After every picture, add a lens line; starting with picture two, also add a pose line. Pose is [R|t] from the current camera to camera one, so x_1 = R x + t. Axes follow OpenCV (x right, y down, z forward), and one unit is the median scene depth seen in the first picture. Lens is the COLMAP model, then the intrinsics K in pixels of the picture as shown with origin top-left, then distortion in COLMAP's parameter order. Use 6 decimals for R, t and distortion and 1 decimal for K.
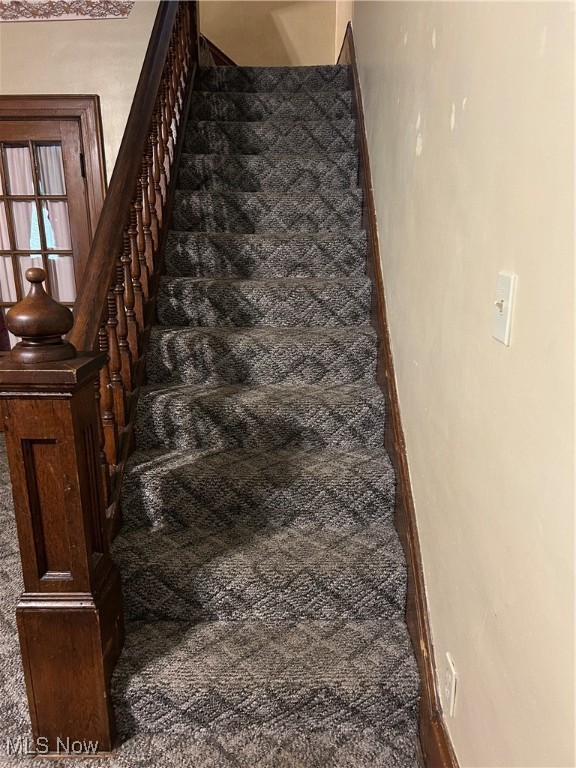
lens RADIAL K [[574.3, 0, 286.1], [0, 574.3, 383.6], [0, 0, 1]] dist [0.051759, -0.048230]
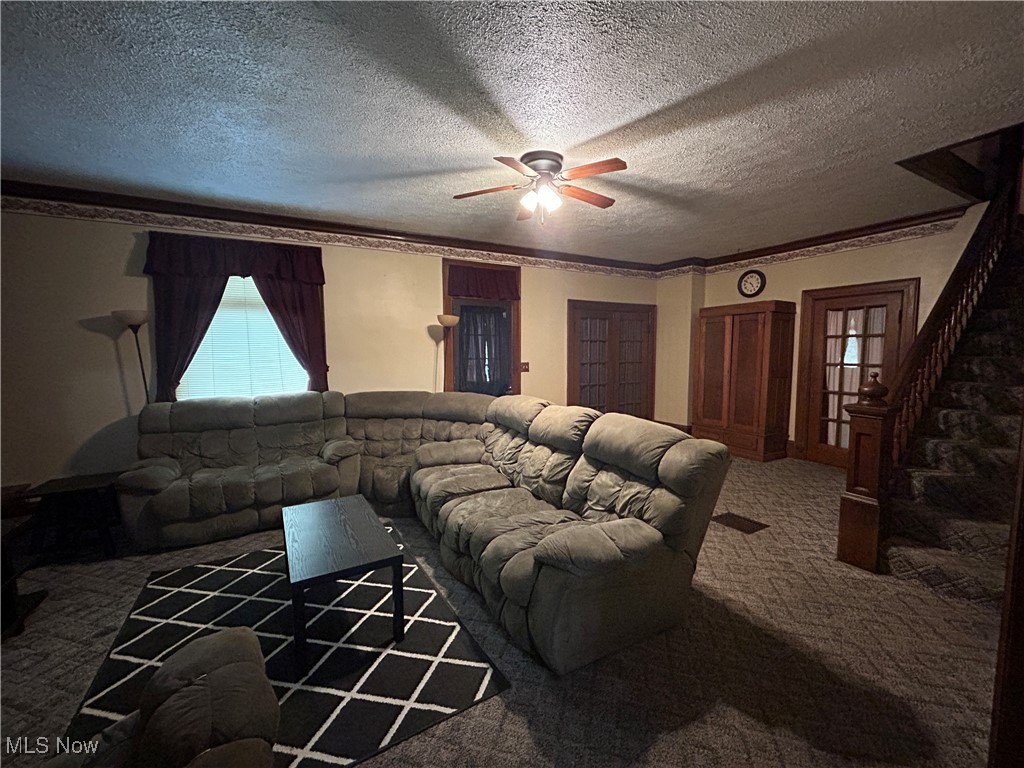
lens RADIAL K [[416.5, 0, 508.5], [0, 416.5, 382.4], [0, 0, 1]] dist [0.002382, -0.001865]
pose [[0.488822, 0.071782, -0.869426, 0.277669], [-0.218880, 0.974822, -0.042578, 0.197136], [0.844479, 0.211112, 0.492226, -0.899373]]
